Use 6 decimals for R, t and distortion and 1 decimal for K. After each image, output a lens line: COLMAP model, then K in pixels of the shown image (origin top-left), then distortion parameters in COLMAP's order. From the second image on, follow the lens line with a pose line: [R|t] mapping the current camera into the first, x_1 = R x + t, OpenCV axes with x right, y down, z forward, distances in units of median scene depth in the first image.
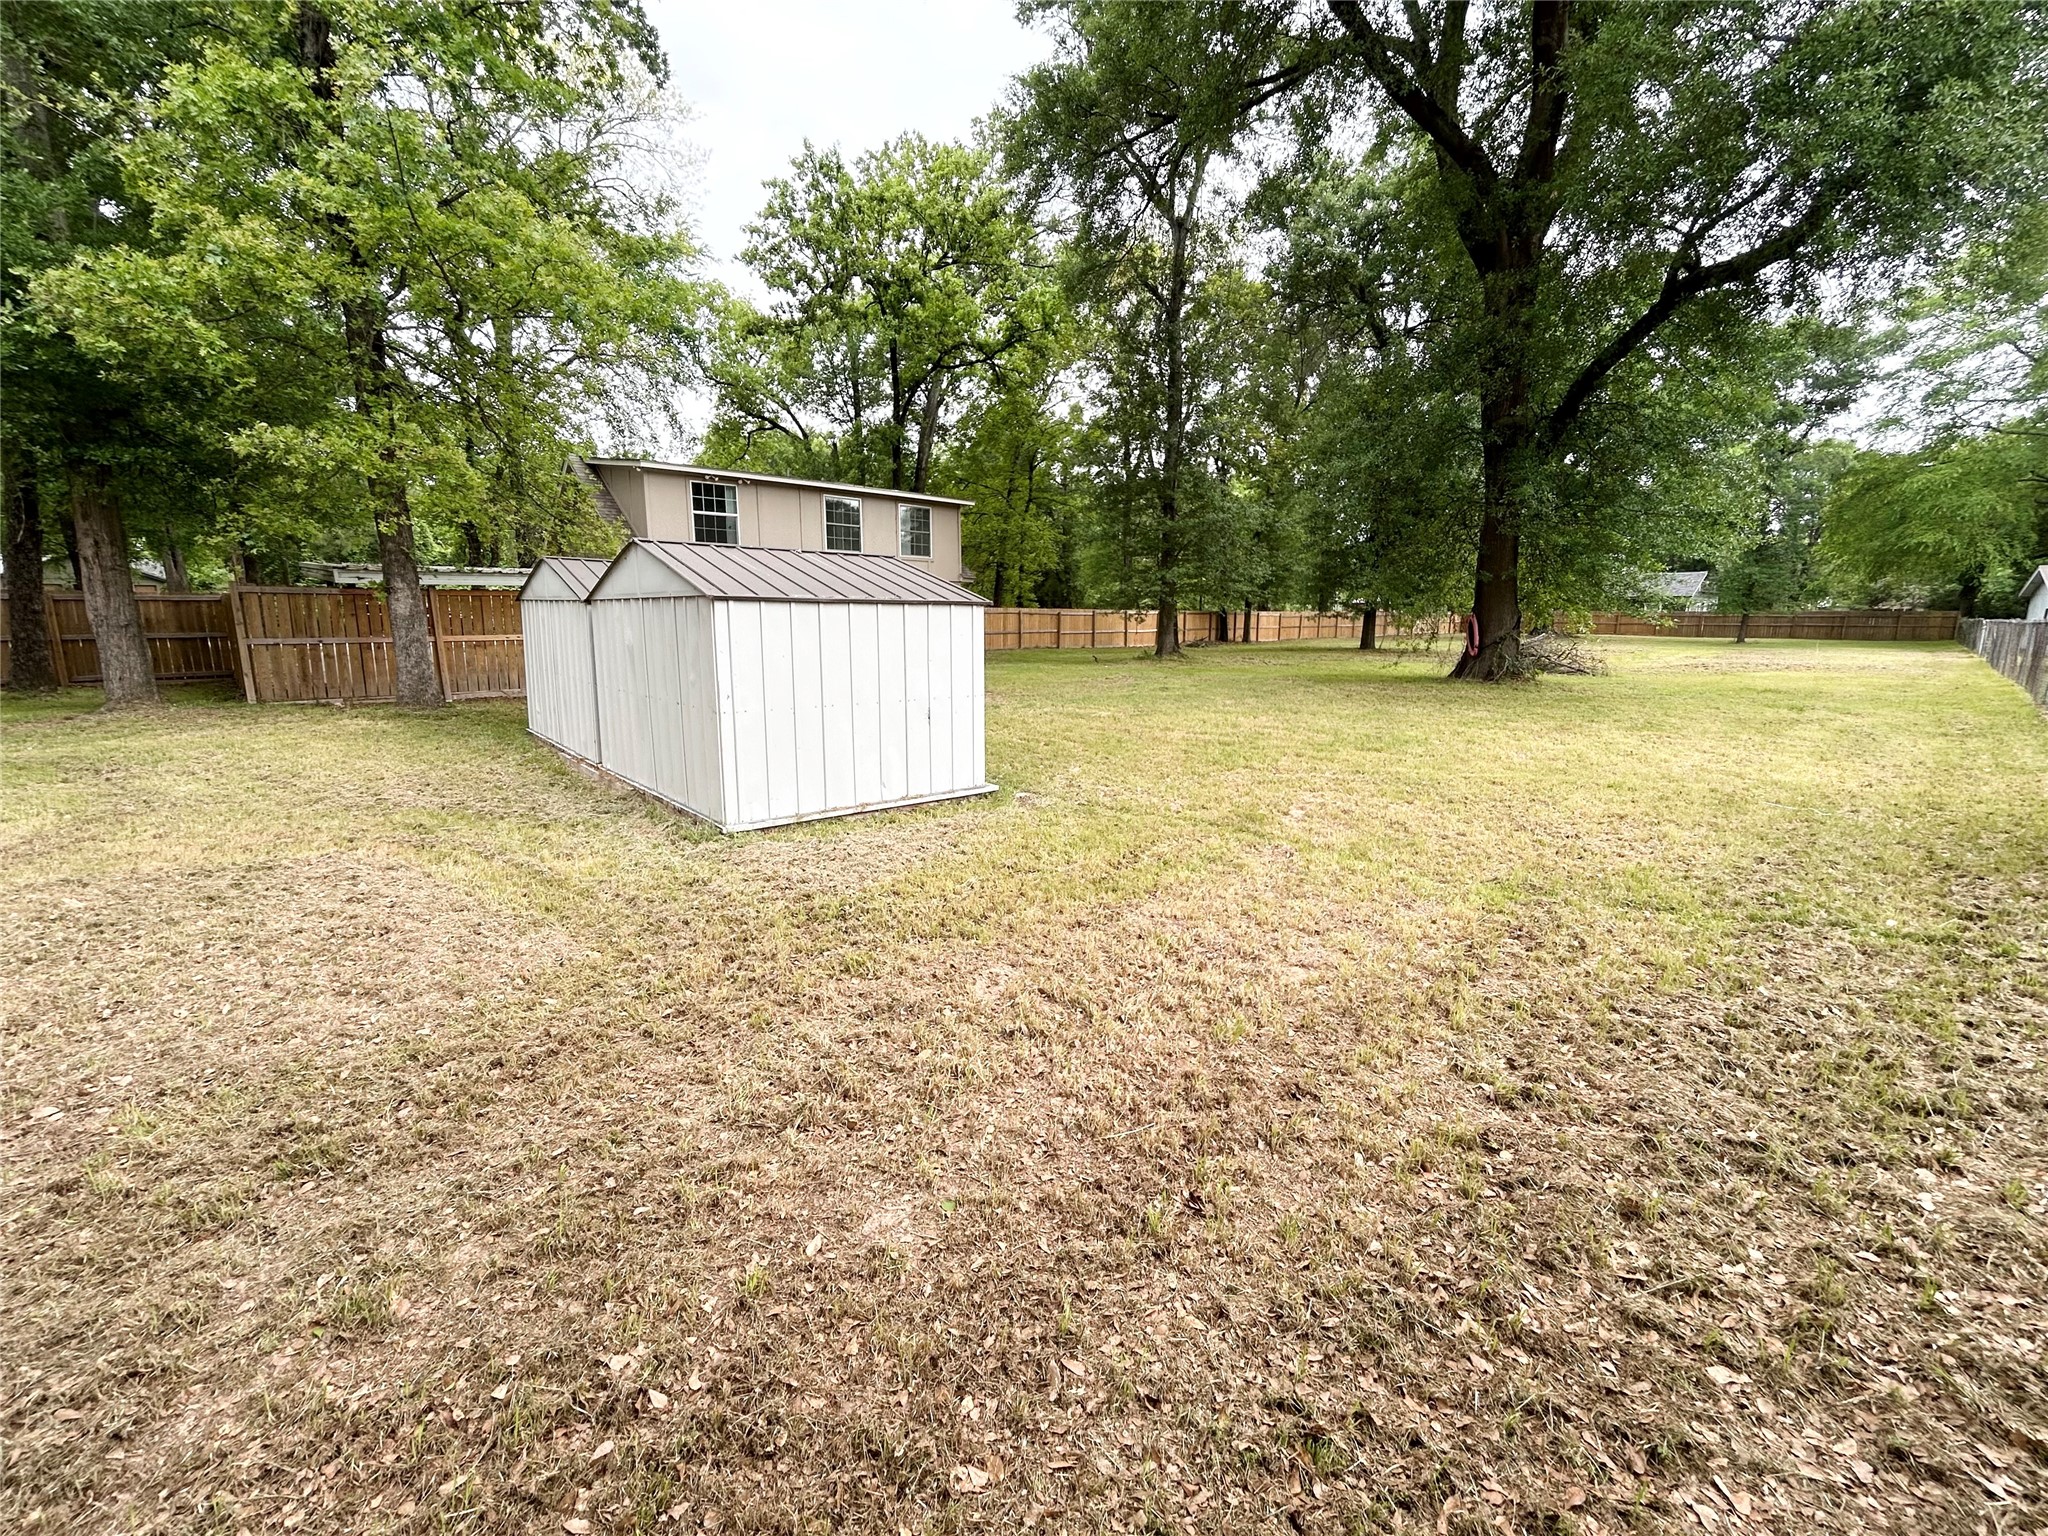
lens RADIAL K [[831.6, 0, 1024.0], [0, 831.6, 768.0], [0, 0, 1]] dist [-0.001799, 0.000449]
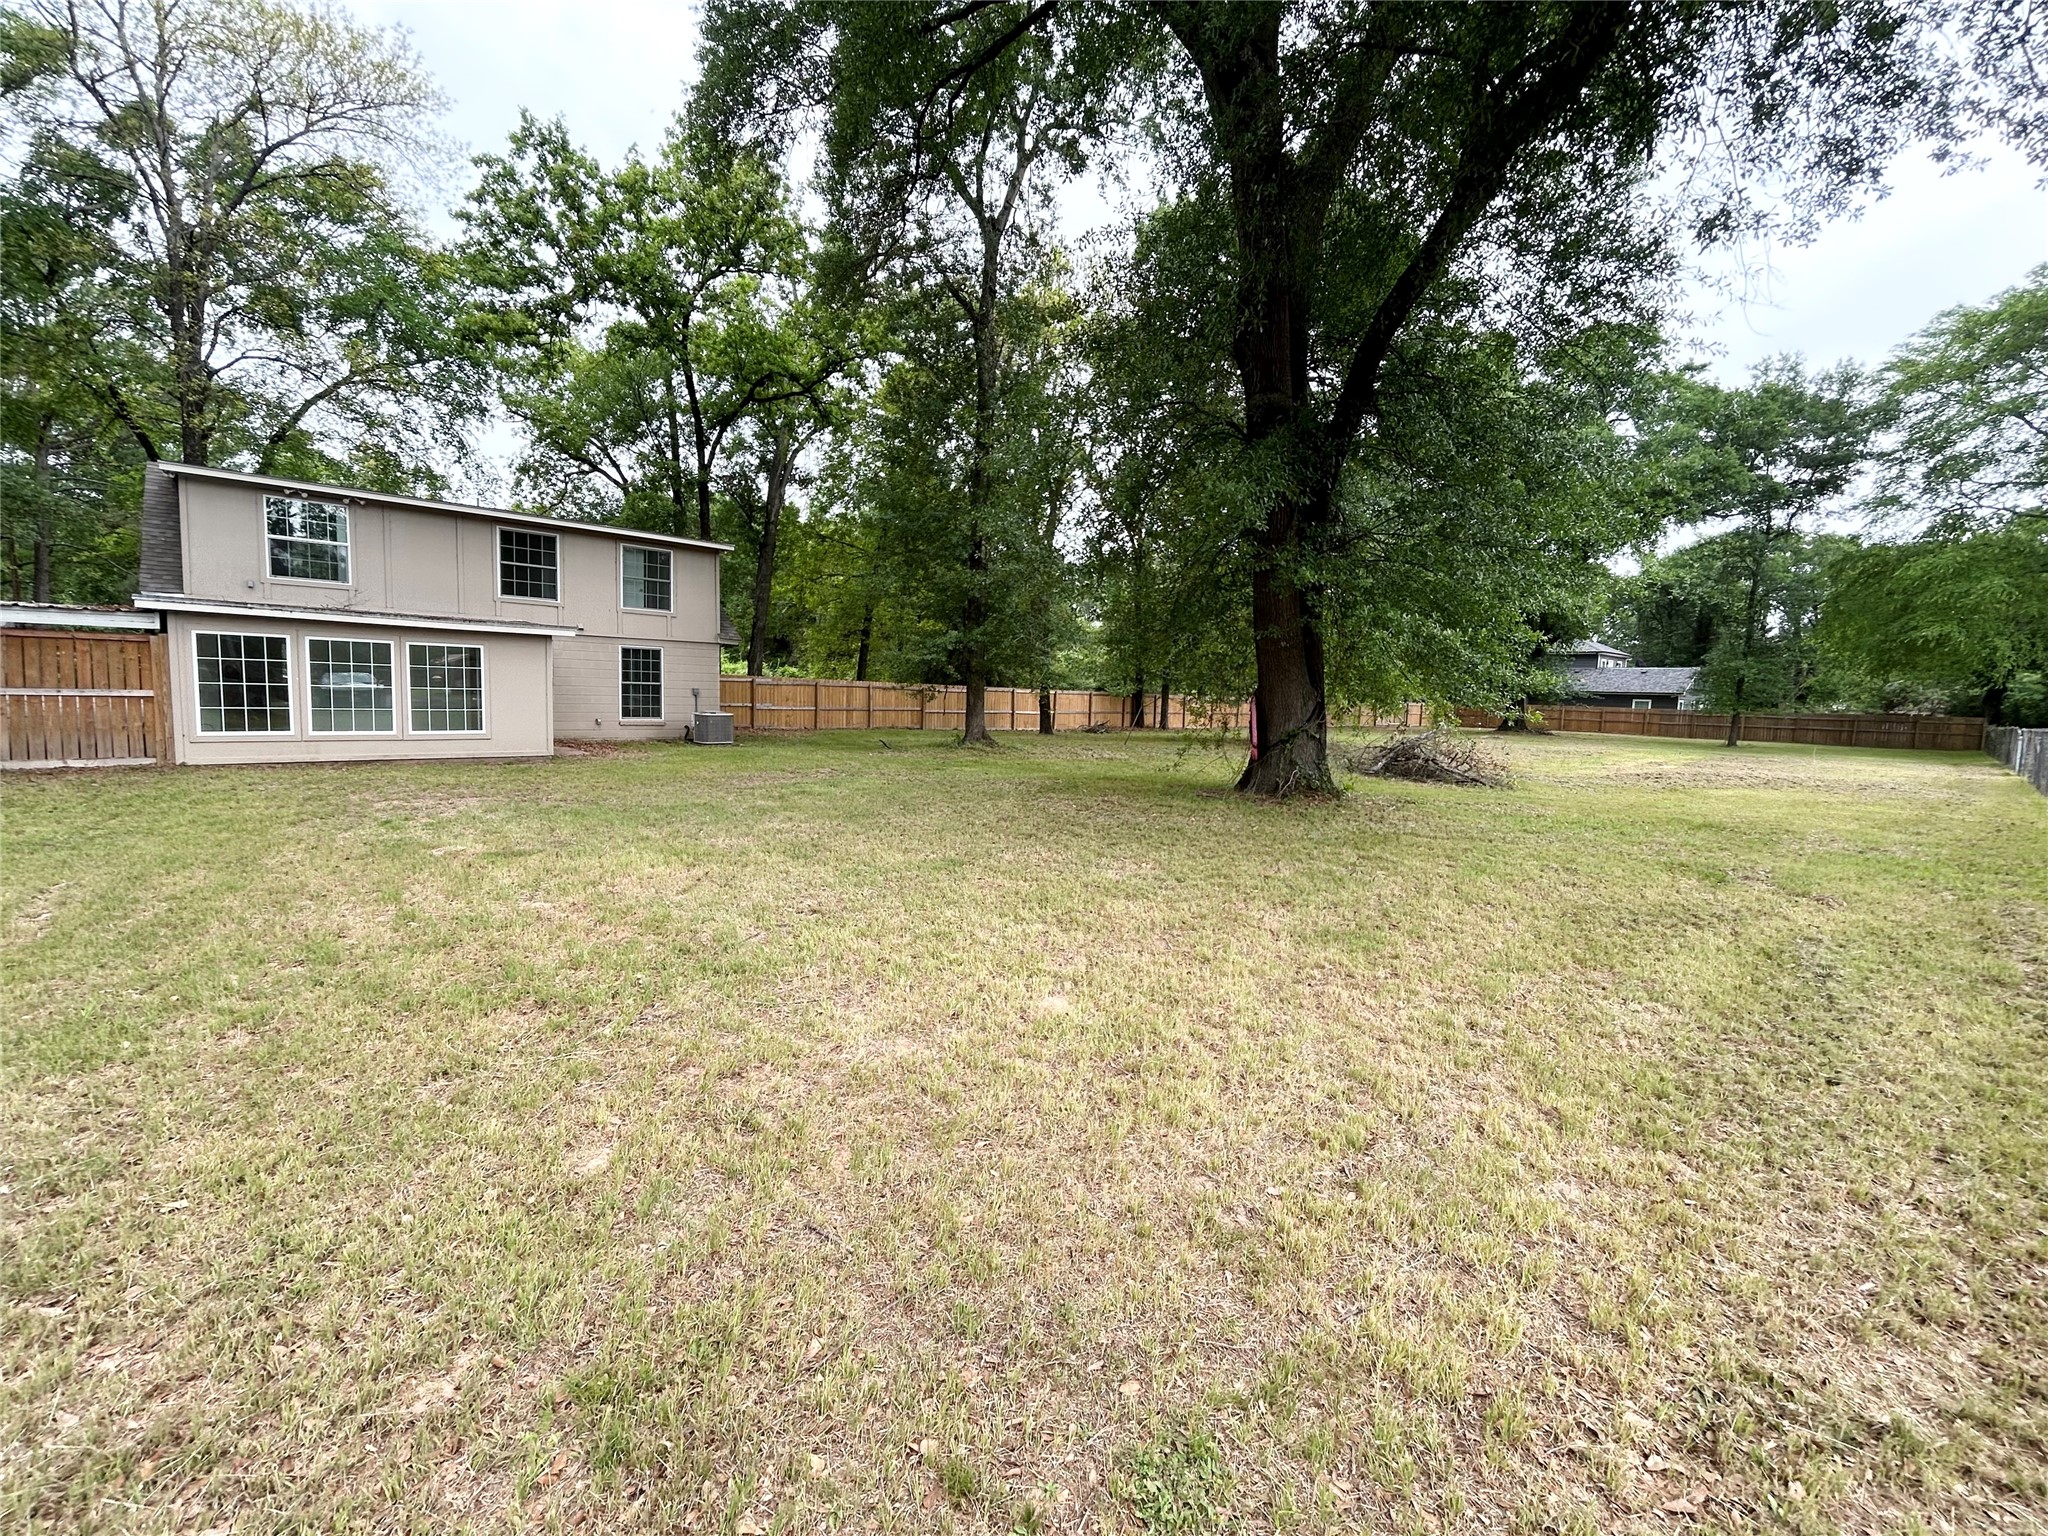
lens RADIAL K [[831.6, 0, 1024.0], [0, 831.6, 768.0], [0, 0, 1]] dist [-0.001799, 0.000449]
pose [[0.999428, 0.030125, -0.015383, 0.151990], [-0.031442, 0.995064, -0.094127, -0.025344], [0.012472, 0.094557, 0.995441, 0.141280]]
